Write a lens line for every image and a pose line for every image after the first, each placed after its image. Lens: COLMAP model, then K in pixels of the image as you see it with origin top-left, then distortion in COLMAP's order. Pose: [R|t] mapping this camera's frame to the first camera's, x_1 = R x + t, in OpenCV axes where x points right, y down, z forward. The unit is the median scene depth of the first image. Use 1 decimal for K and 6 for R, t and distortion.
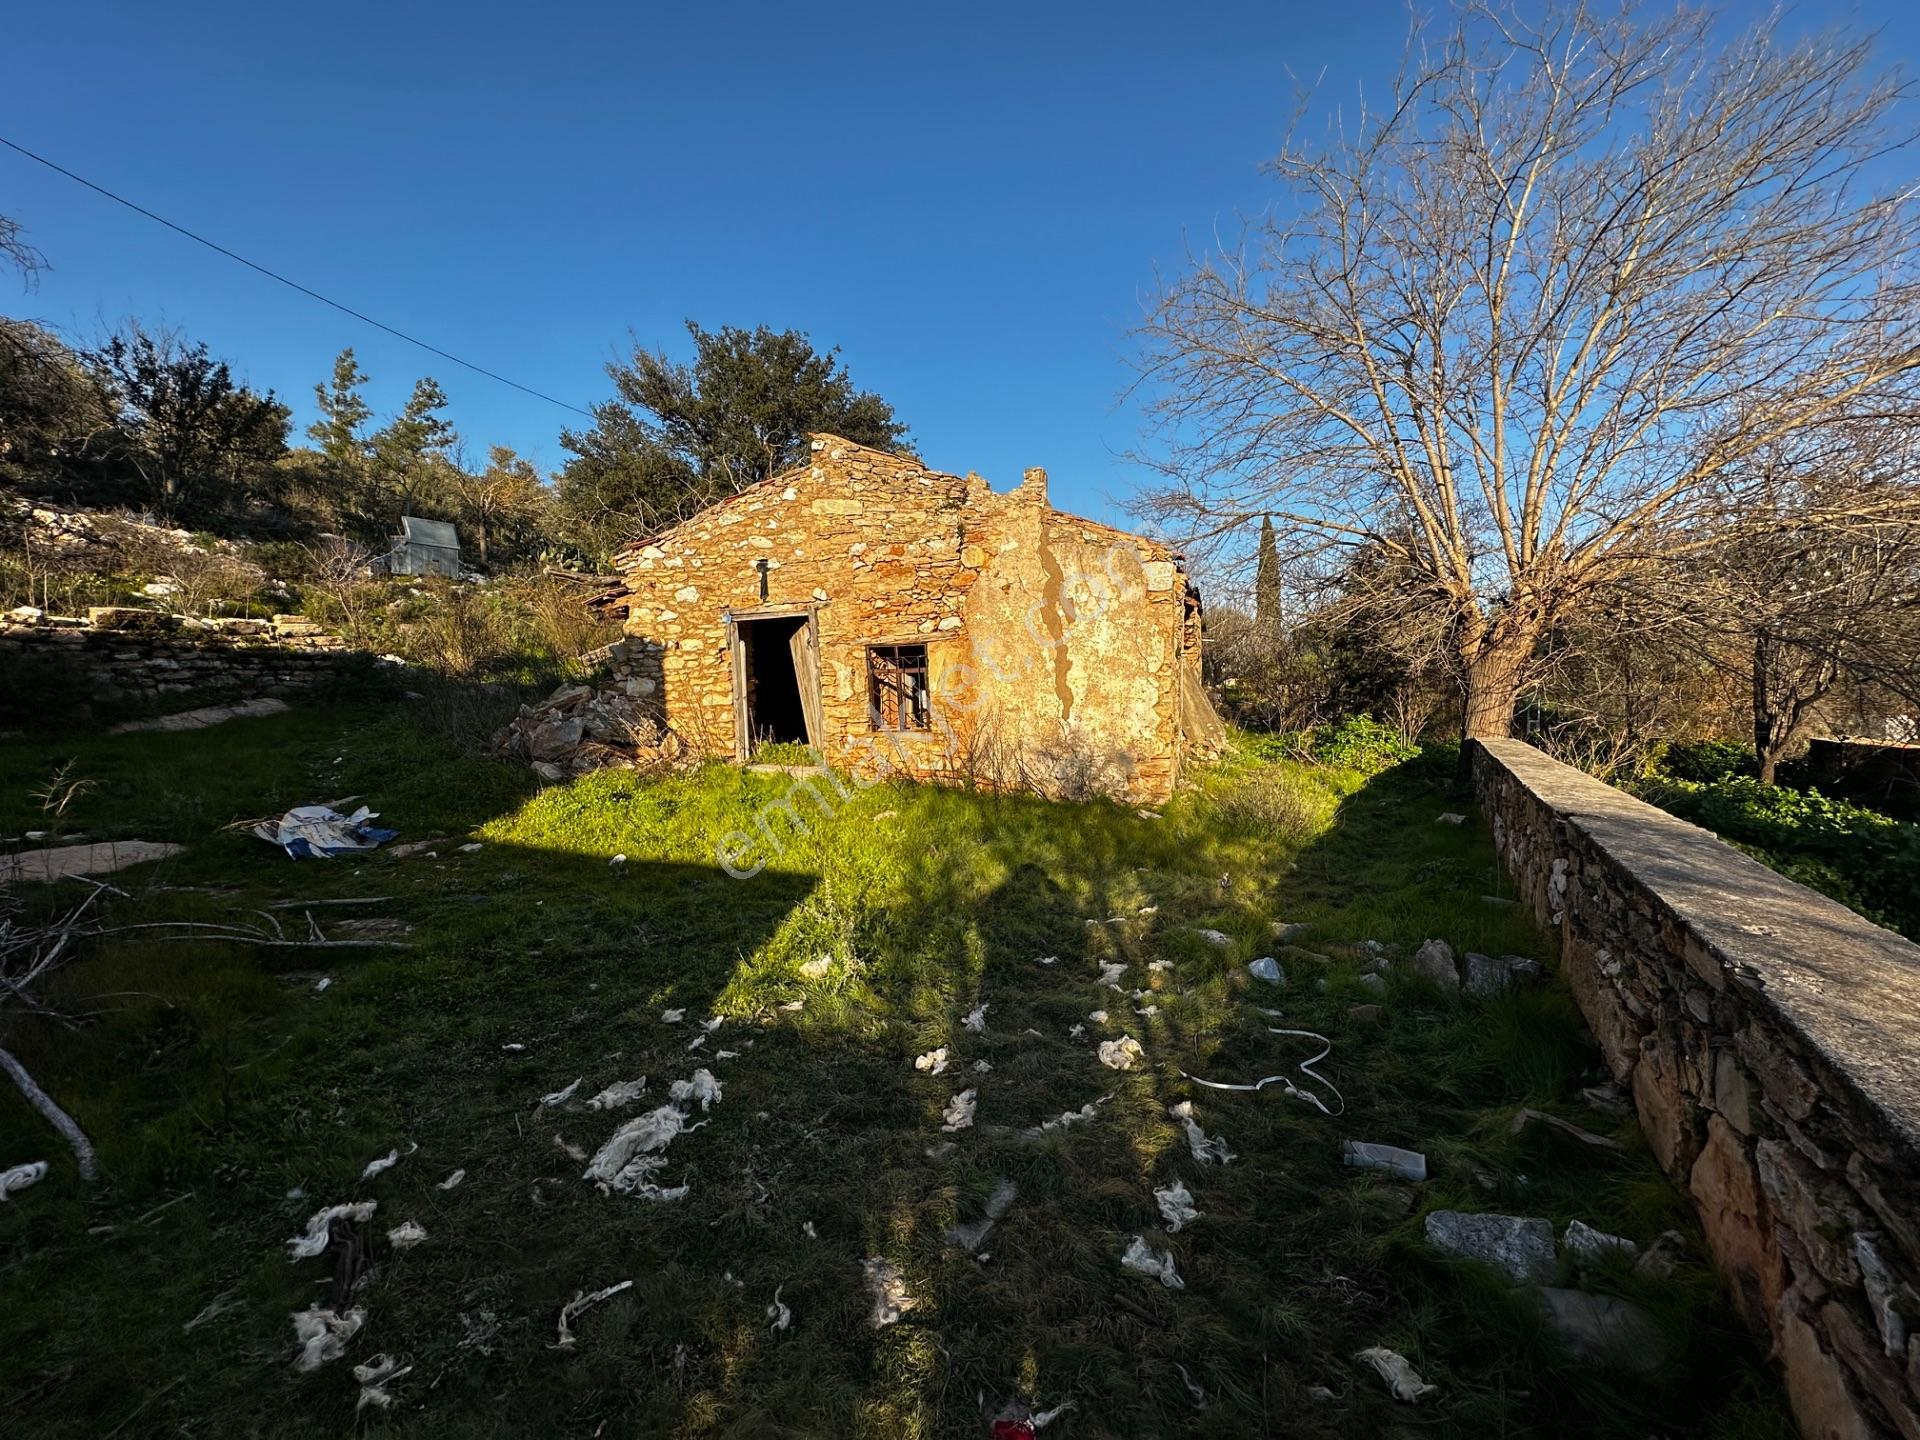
lens RADIAL K [[761.1, 0, 960.3], [0, 761.1, 721.7], [0, 0, 1]] dist [-0.002786, 0.000421]
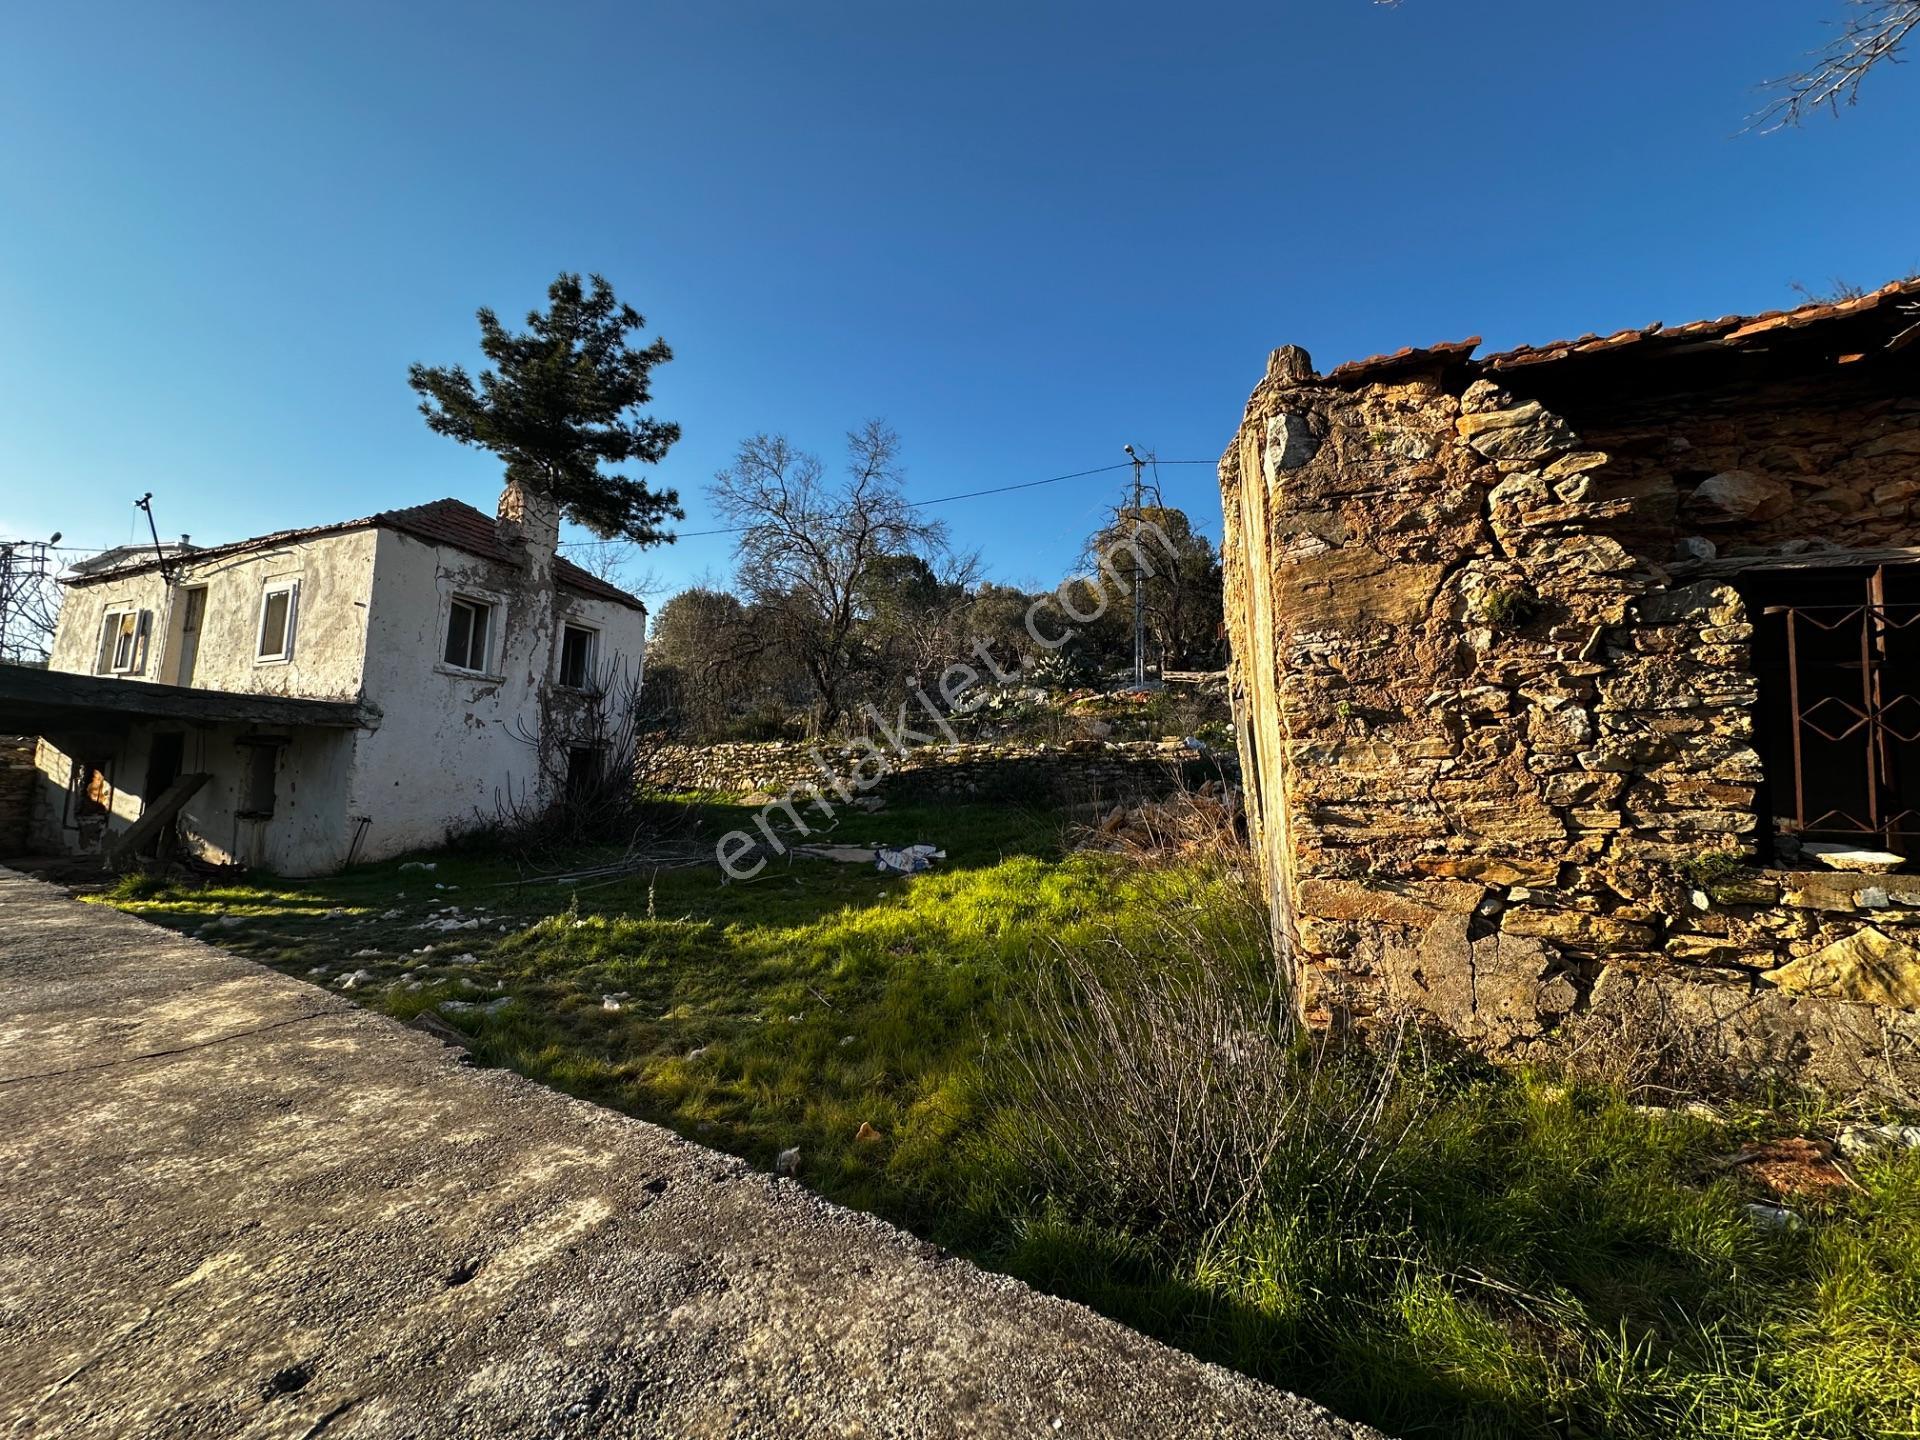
lens RADIAL K [[761.1, 0, 957.0], [0, 761.1, 721.0], [0, 0, 1]] dist [-0.002786, 0.000421]
pose [[-0.024955, -0.105909, -0.994063, 0.597630], [-0.071766, 0.991997, -0.103887, 0.005045], [0.997109, 0.068747, -0.032356, 0.770245]]
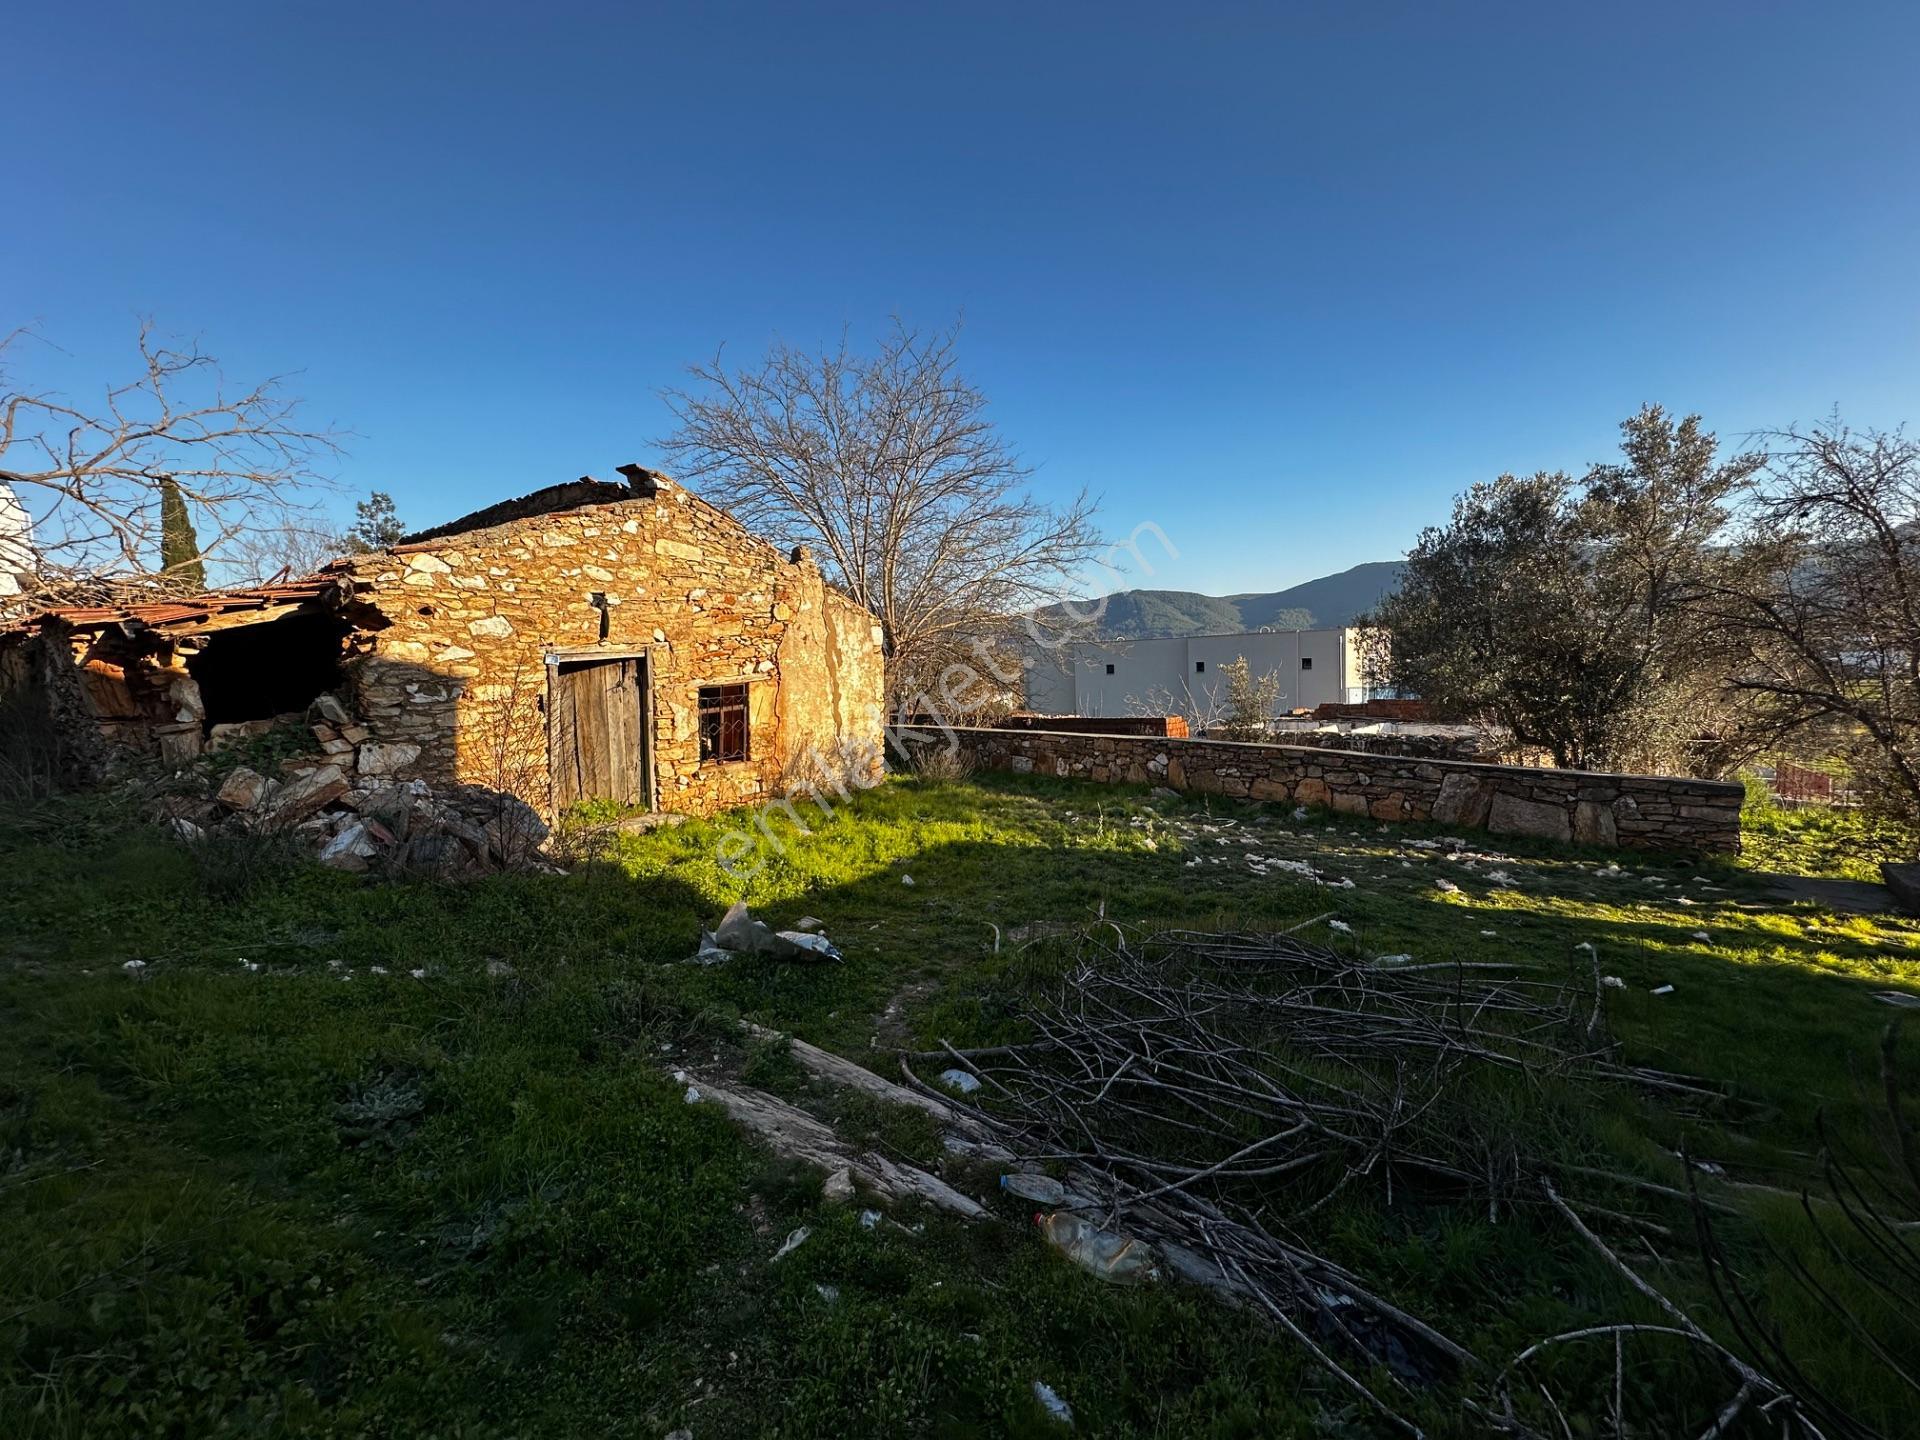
lens RADIAL K [[761.1, 0, 960.0], [0, 761.1, 721.8], [0, 0, 1]] dist [-0.002786, 0.000421]
pose [[0.285789, -0.079619, 0.954979, -1.041761], [0.078803, 0.995120, 0.059383, -0.088286], [-0.955047, 0.058285, 0.290669, 0.371326]]
